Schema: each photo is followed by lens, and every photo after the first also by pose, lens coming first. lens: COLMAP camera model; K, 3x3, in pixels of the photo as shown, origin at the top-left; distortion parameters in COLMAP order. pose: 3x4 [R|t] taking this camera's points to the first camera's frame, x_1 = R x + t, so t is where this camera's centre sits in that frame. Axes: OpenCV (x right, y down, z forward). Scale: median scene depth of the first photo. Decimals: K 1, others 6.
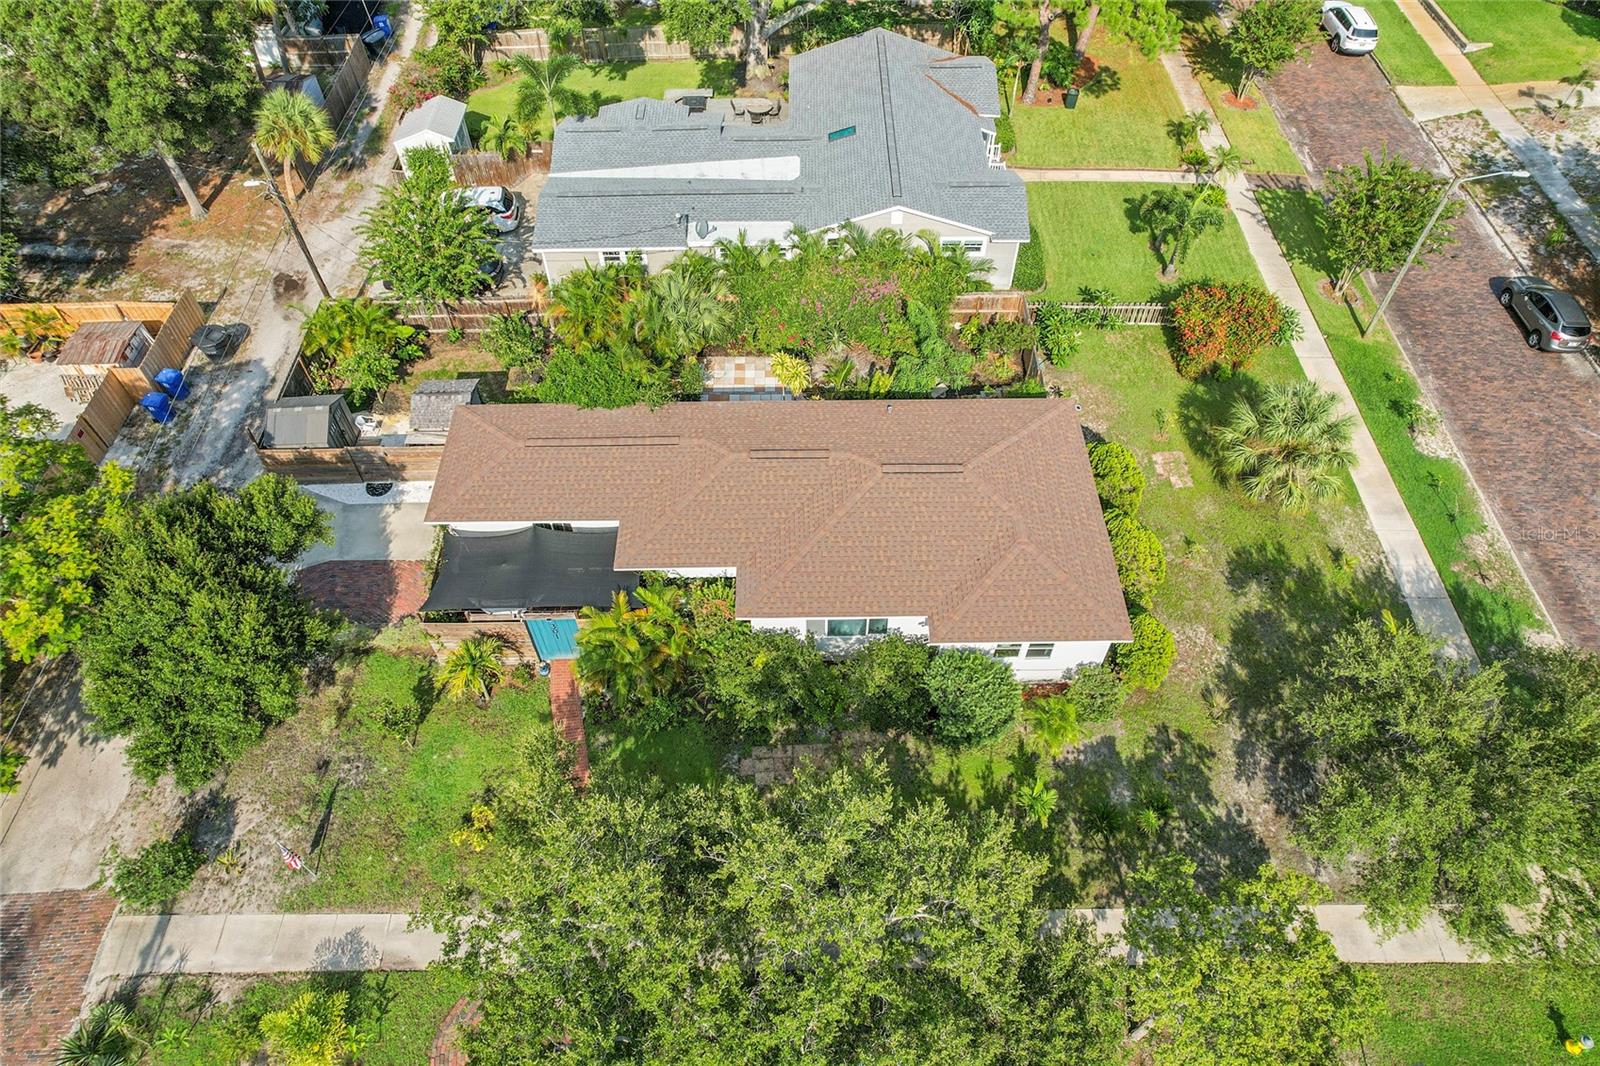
lens RADIAL K [[1035.7, 0, 806.7], [0, 1035.7, 536.0], [0, 0, 1]] dist [-0.062175, 0.055505]
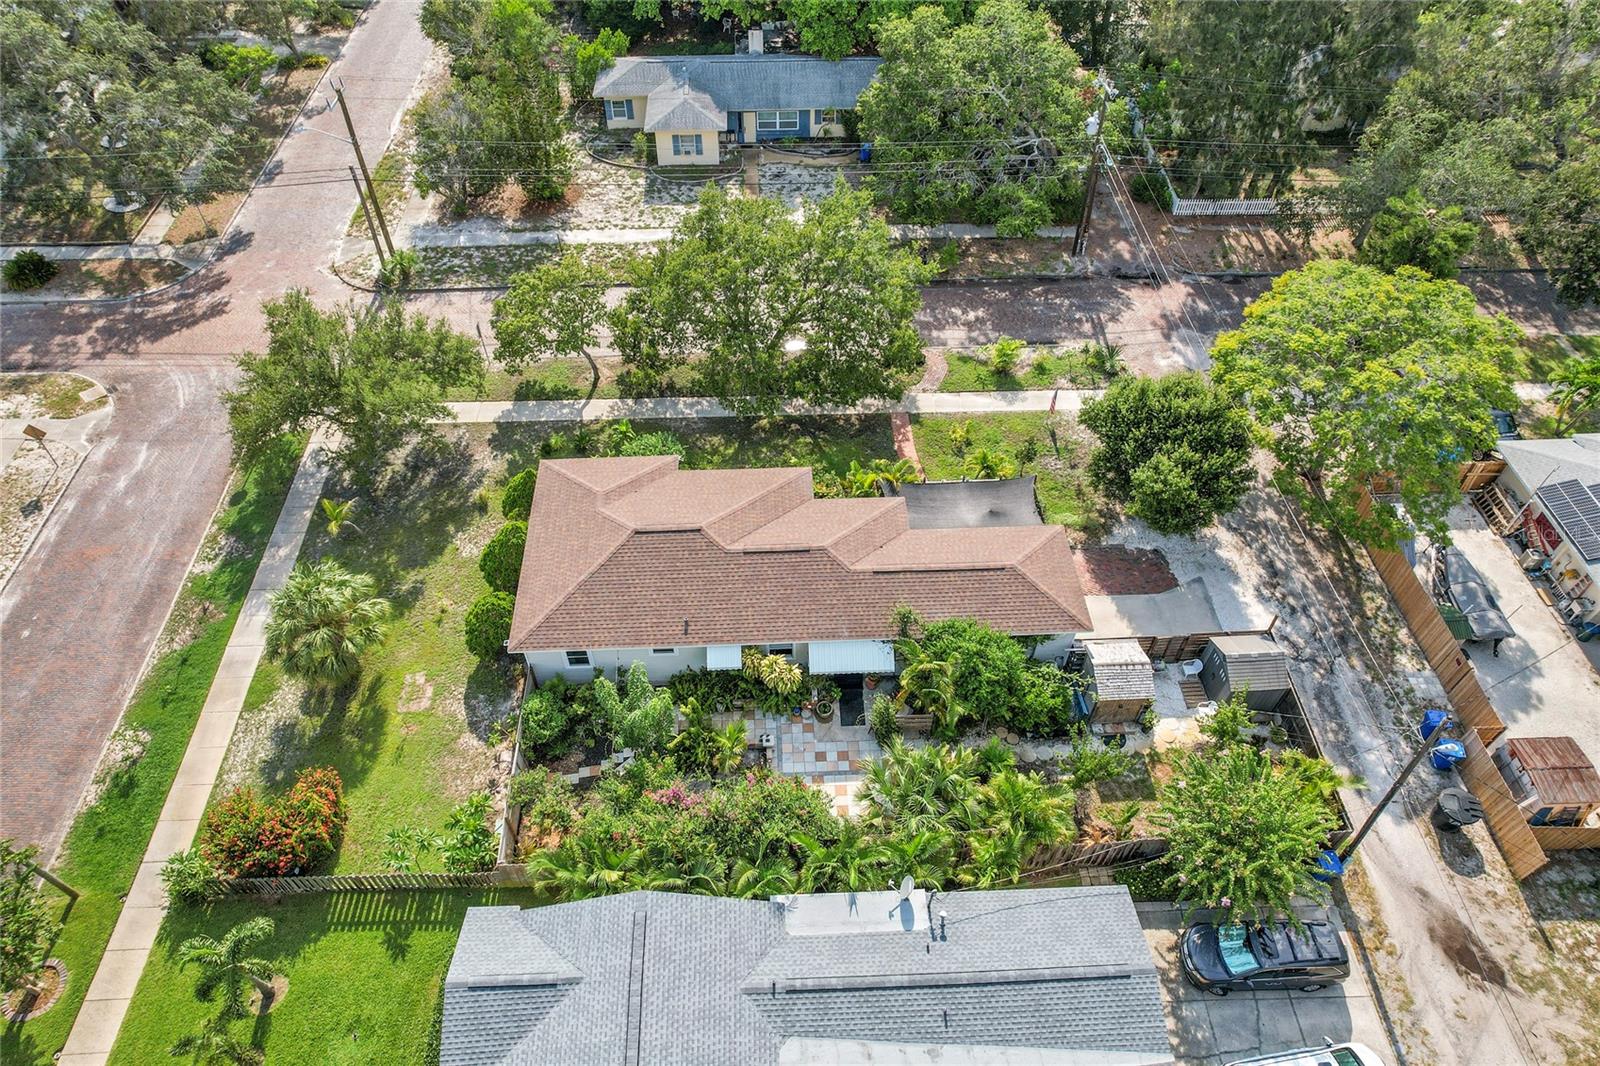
lens RADIAL K [[1035.7, 0, 806.7], [0, 1035.7, 536.0], [0, 0, 1]] dist [-0.062175, 0.055505]
pose [[-0.999134, 0.029653, -0.029183, -0.015455], [-0.033724, -0.166411, 0.985480, -1.253949], [0.024366, 0.985611, 0.167267, 0.790370]]
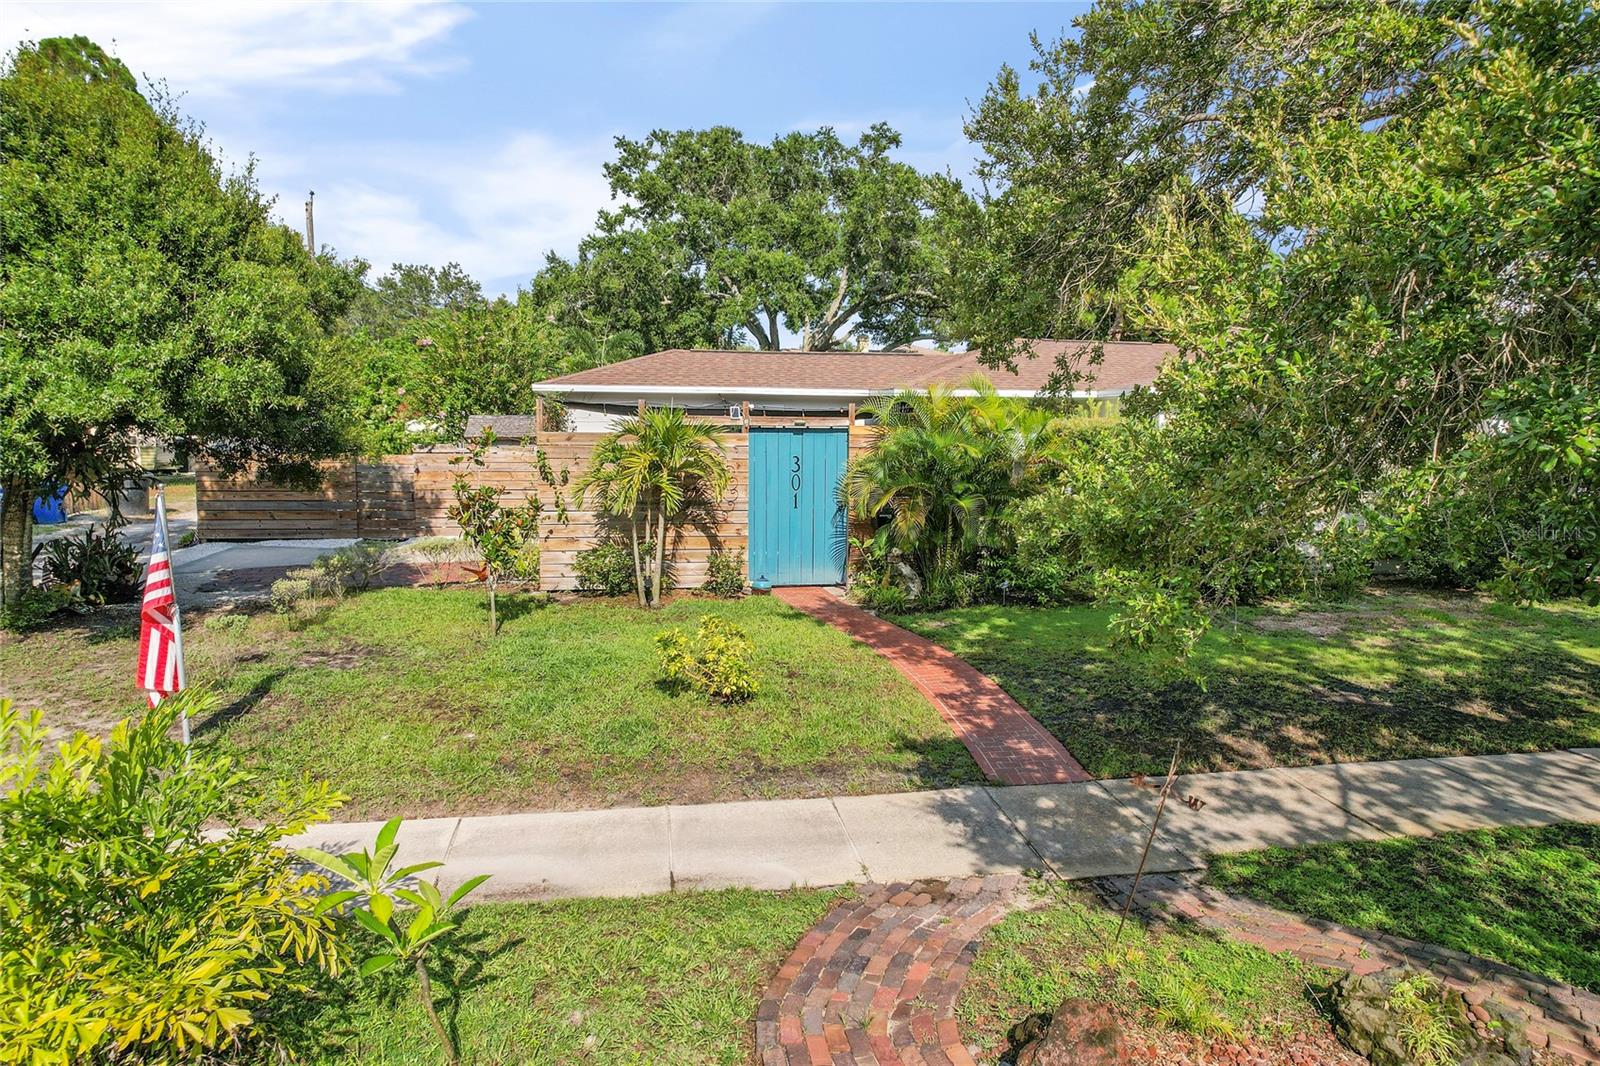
lens RADIAL K [[1035.7, 0, 806.7], [0, 1035.7, 536.0], [0, 0, 1]] dist [-0.062175, 0.055505]
pose [[0.986731, -0.004813, 0.162291, -0.312656], [0.119494, 0.698243, -0.705818, 0.459918], [-0.109922, 0.715845, 0.689553, 0.645072]]
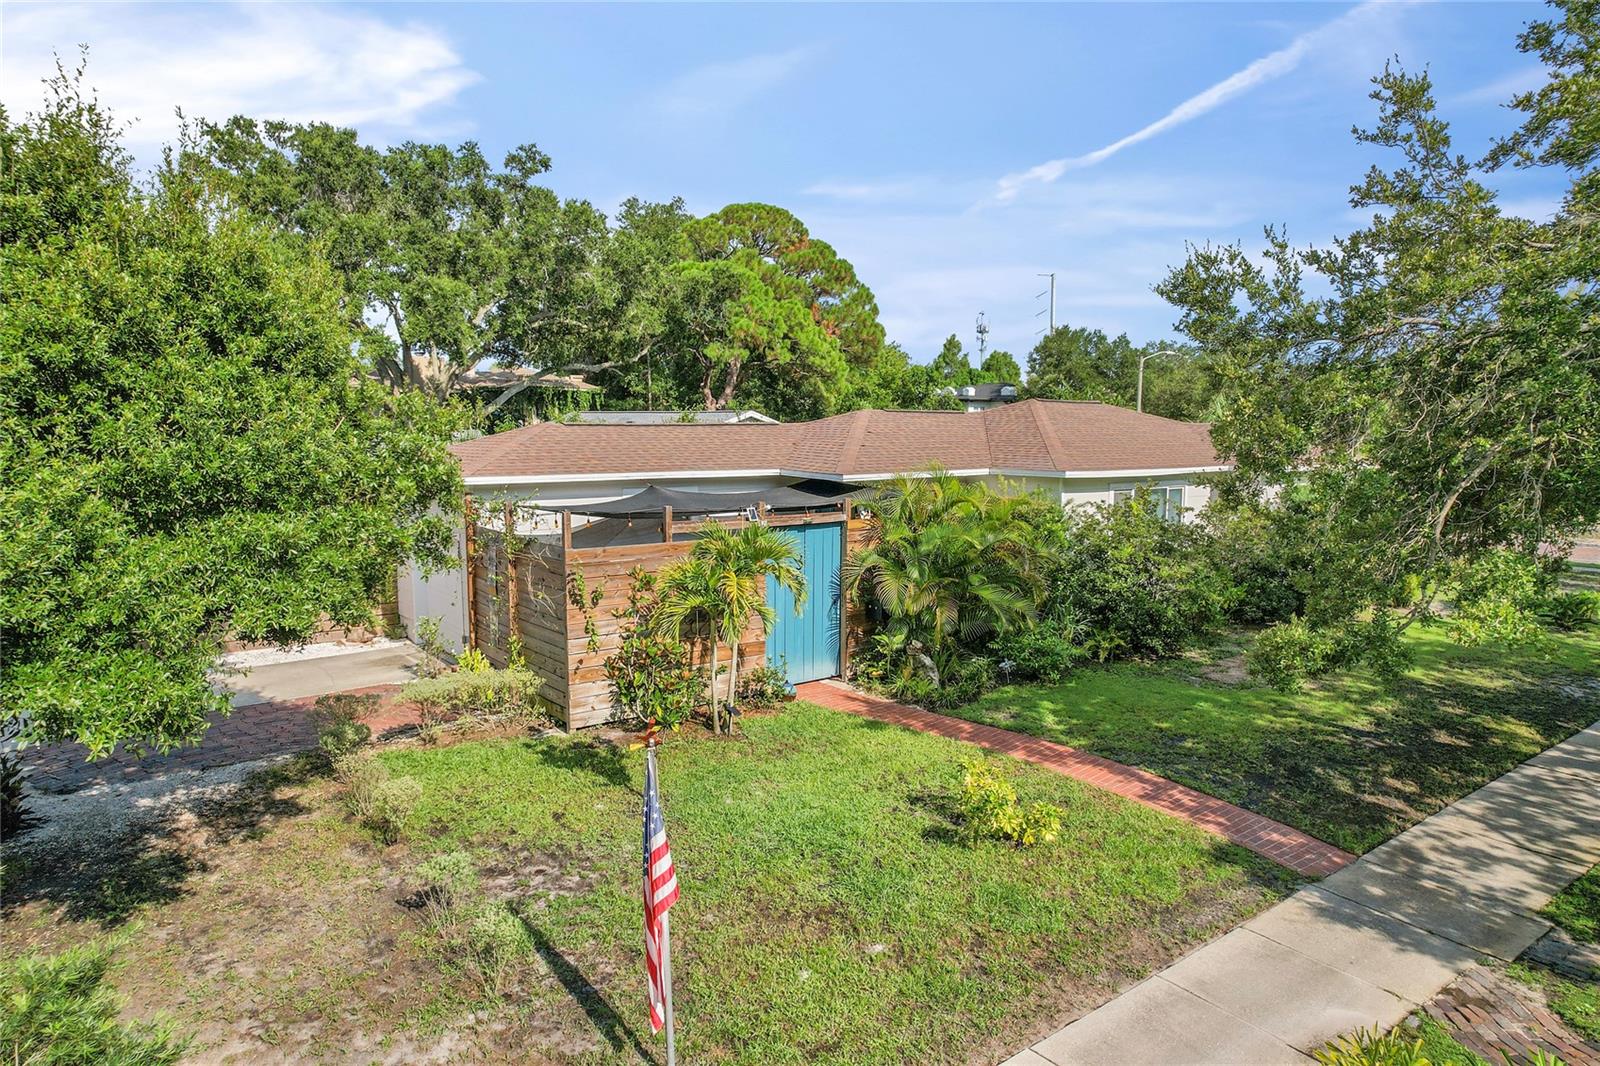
lens RADIAL K [[1035.7, 0, 806.7], [0, 1035.7, 536.0], [0, 0, 1]] dist [-0.062175, 0.055505]
pose [[0.801616, -0.057106, 0.595106, -0.524277], [0.468044, 0.679260, -0.565280, 0.352135], [-0.371950, 0.731673, 0.571234, 0.675891]]
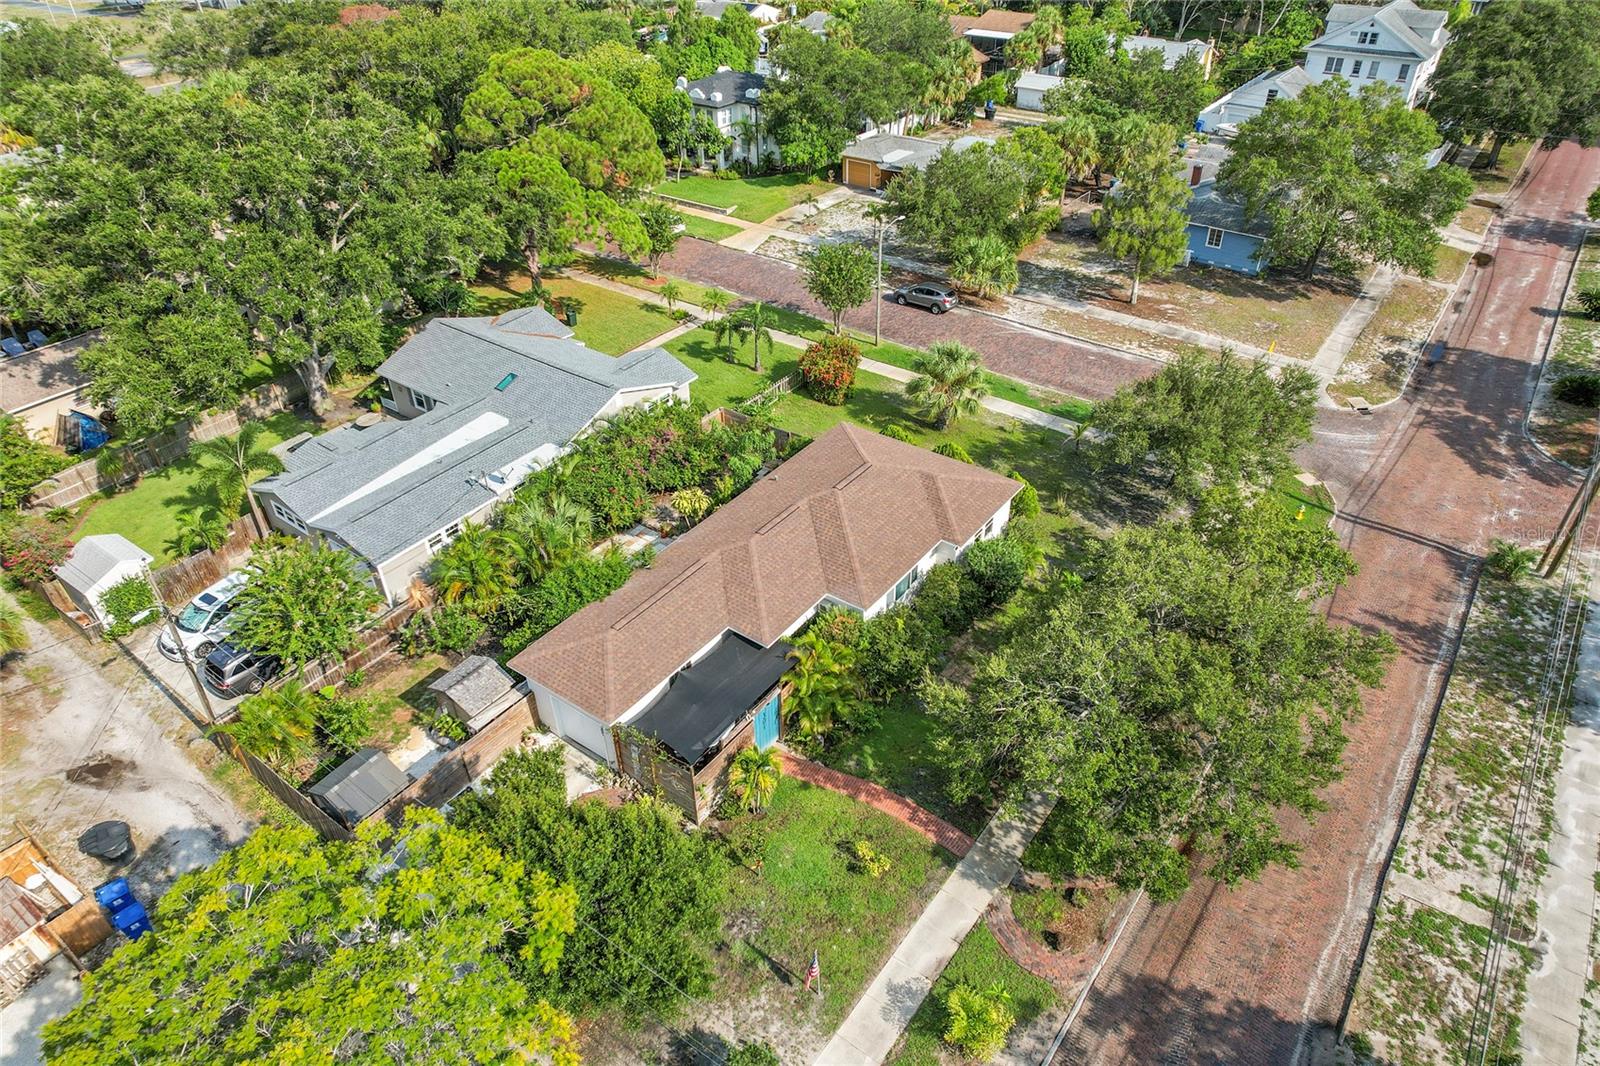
lens RADIAL K [[1035.7, 0, 806.7], [0, 1035.7, 536.0], [0, 0, 1]] dist [-0.062175, 0.055505]
pose [[0.594633, -0.471078, 0.651535, -0.845548], [0.636655, 0.770783, -0.023755, -0.009008], [-0.491001, 0.428928, 0.758247, 0.011213]]
